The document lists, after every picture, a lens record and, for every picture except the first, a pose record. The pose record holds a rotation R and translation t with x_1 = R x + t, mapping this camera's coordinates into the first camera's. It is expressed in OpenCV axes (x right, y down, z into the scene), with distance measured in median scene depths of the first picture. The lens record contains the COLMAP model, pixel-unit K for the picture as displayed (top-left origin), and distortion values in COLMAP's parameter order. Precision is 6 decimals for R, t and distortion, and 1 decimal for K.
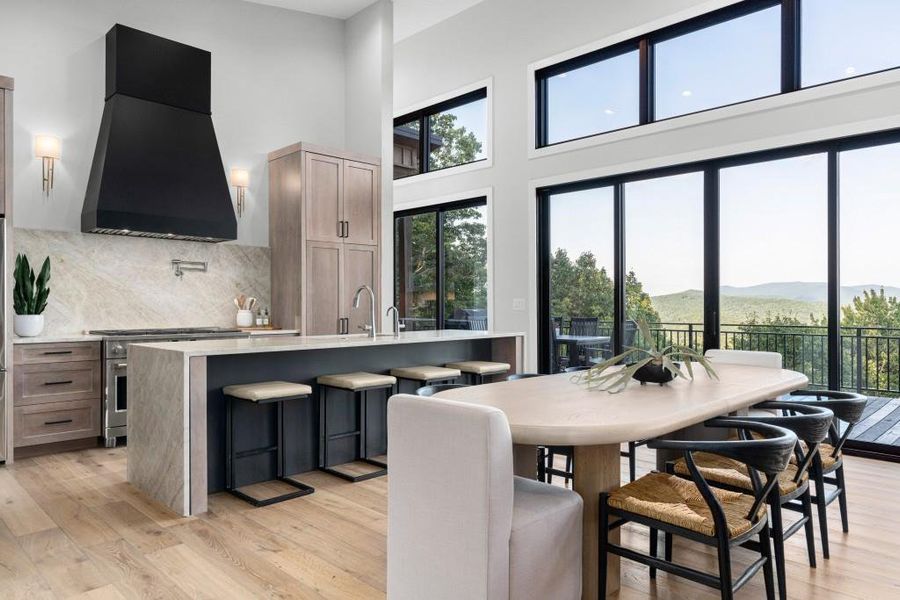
lens RADIAL K [[594.4, 0, 447.3], [0, 594.4, 299.9], [0, 0, 1]] dist [0.003764, 0.000326]
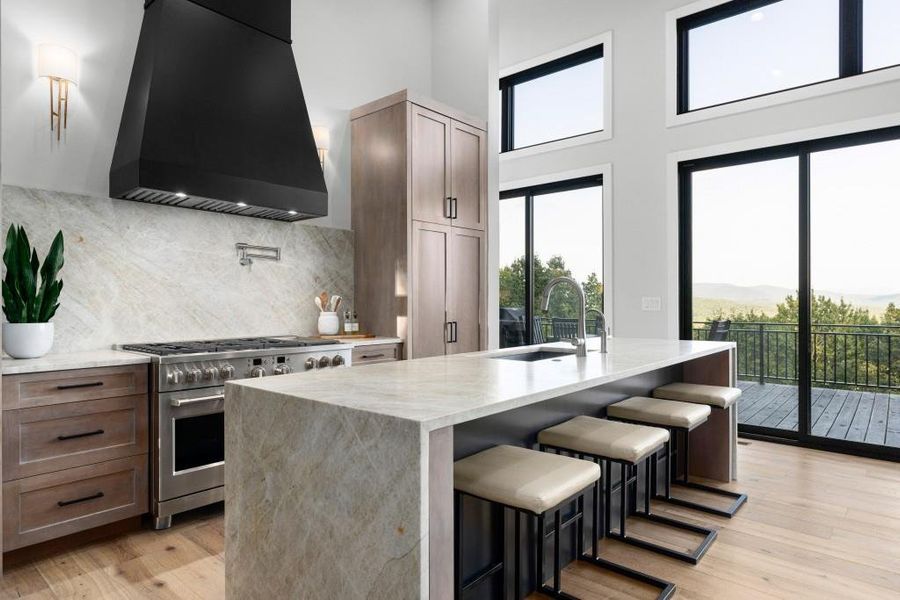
lens RADIAL K [[521.1, 0, 449.0], [0, 521.1, 299.7], [0, 0, 1]] dist [-0.002873, 0.000685]
pose [[0.997343, 0.000076, 0.072848, -0.261064], [-0.000321, 0.999994, 0.003343, -0.000916], [-0.072847, -0.003357, 0.997337, 0.364966]]
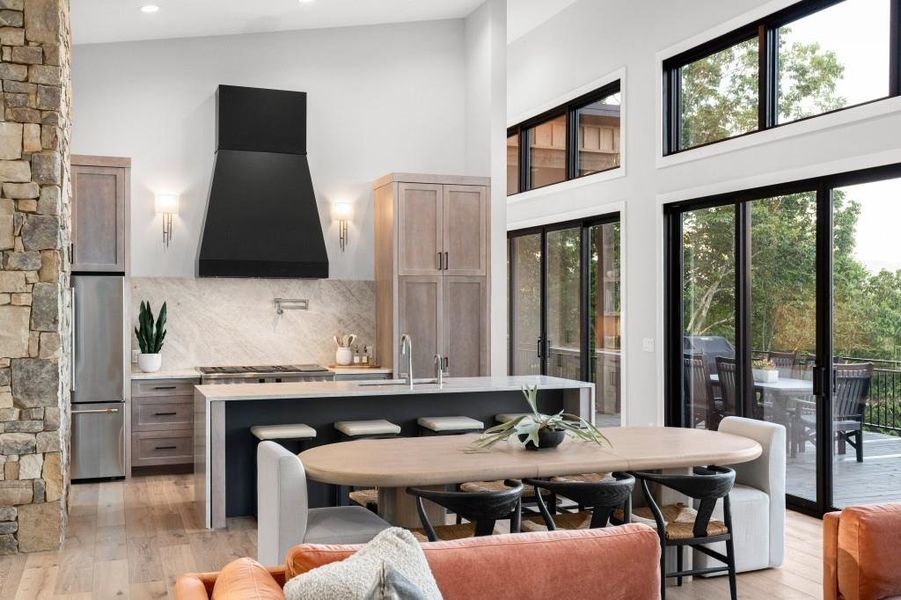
lens RADIAL K [[900.0, 0, 450.1], [0, 900.0, 302.9], [0, 0, 1]] dist [0.008243, 0.002668]
pose [[0.911059, 0.002567, -0.412267, 0.470611], [-0.000225, 0.999984, 0.005730, -0.071265], [0.412275, -0.005127, 0.911045, -0.300928]]
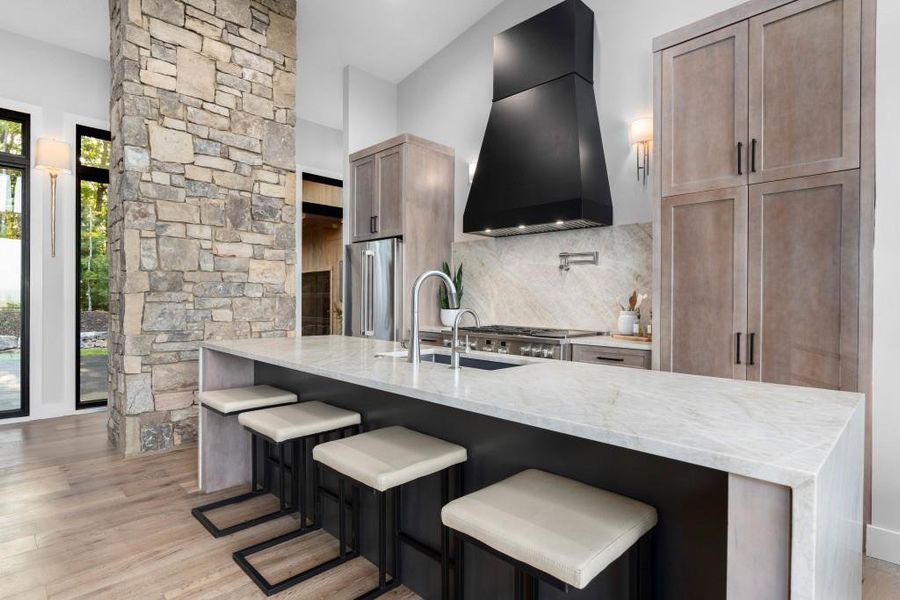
lens RADIAL K [[465.6, 0, 447.5], [0, 465.6, 301.6], [0, 0, 1]] dist [-0.004037, -0.000752]
pose [[-0.003996, 0.005153, -0.999979, 0.256584], [-0.002277, 0.999984, 0.005162, 0.002927], [0.999989, 0.002298, -0.003984, 0.859689]]
